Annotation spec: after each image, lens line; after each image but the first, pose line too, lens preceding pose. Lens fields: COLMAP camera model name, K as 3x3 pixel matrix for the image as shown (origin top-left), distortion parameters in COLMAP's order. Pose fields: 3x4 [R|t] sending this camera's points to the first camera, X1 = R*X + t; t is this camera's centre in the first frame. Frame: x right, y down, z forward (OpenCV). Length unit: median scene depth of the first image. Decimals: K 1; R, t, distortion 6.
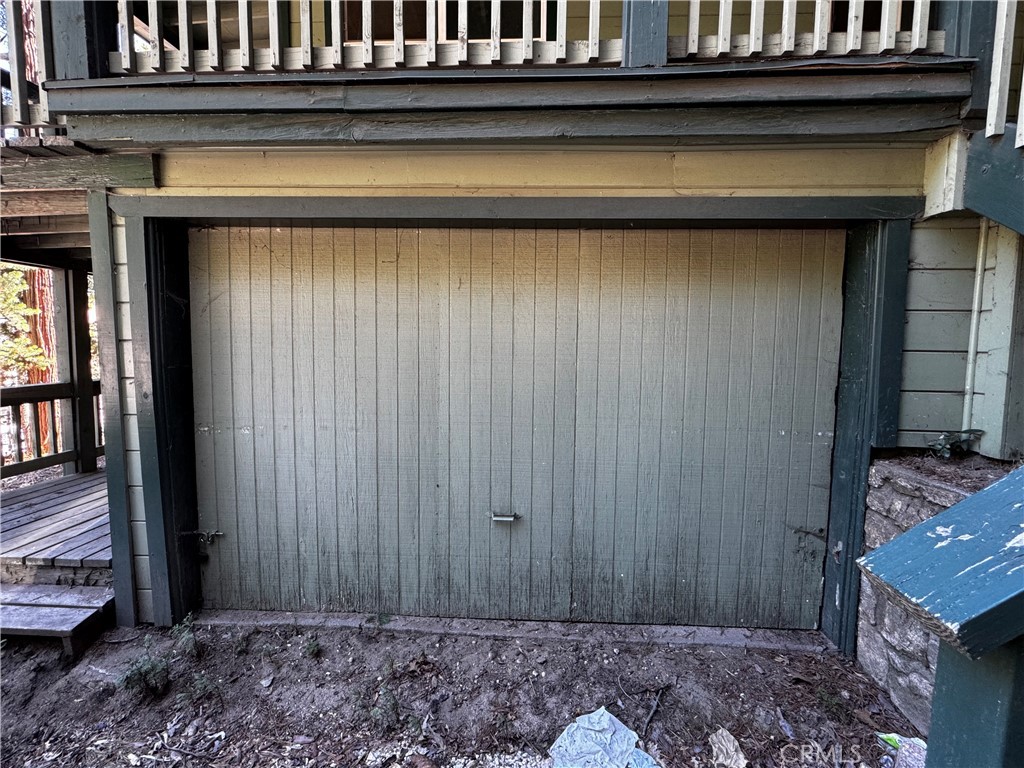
lens RADIAL K [[471.2, 0, 512.0], [0, 471.2, 384.0], [0, 0, 1]] dist [0.002506, 0.000277]
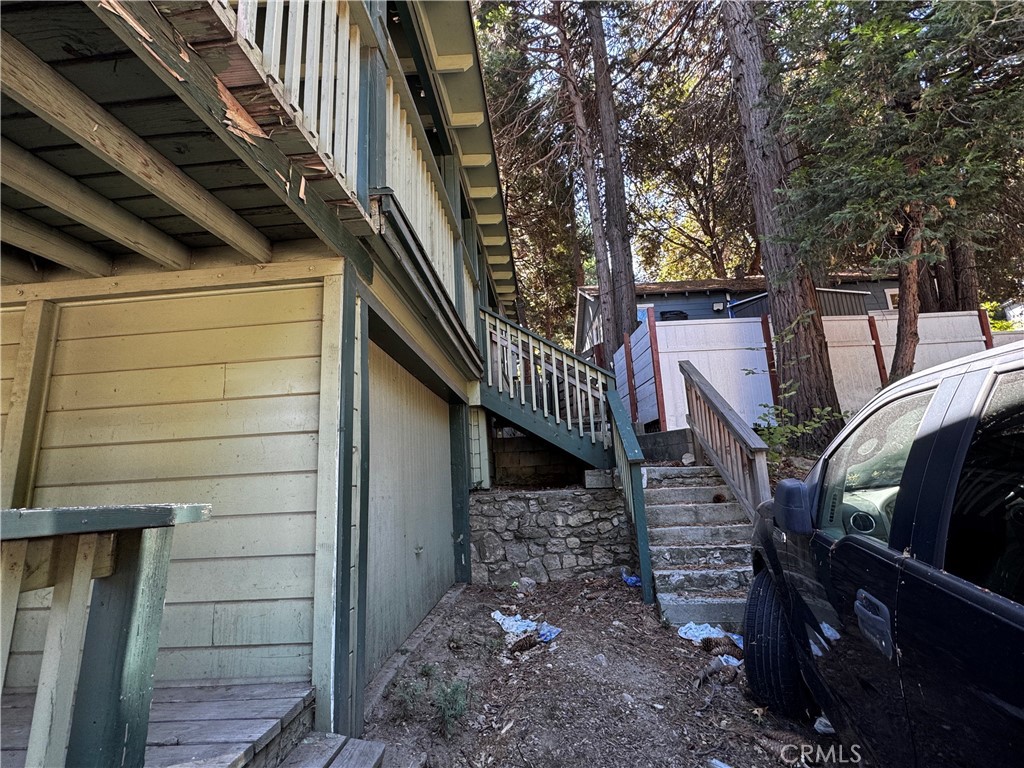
lens RADIAL K [[471.2, 0, 512.0], [0, 471.2, 384.0], [0, 0, 1]] dist [0.002506, 0.000277]
pose [[0.033080, 0.186386, 0.981919, -1.980772], [0.132627, 0.972950, -0.189152, 0.096227], [-0.990614, 0.136486, 0.007465, 0.730372]]
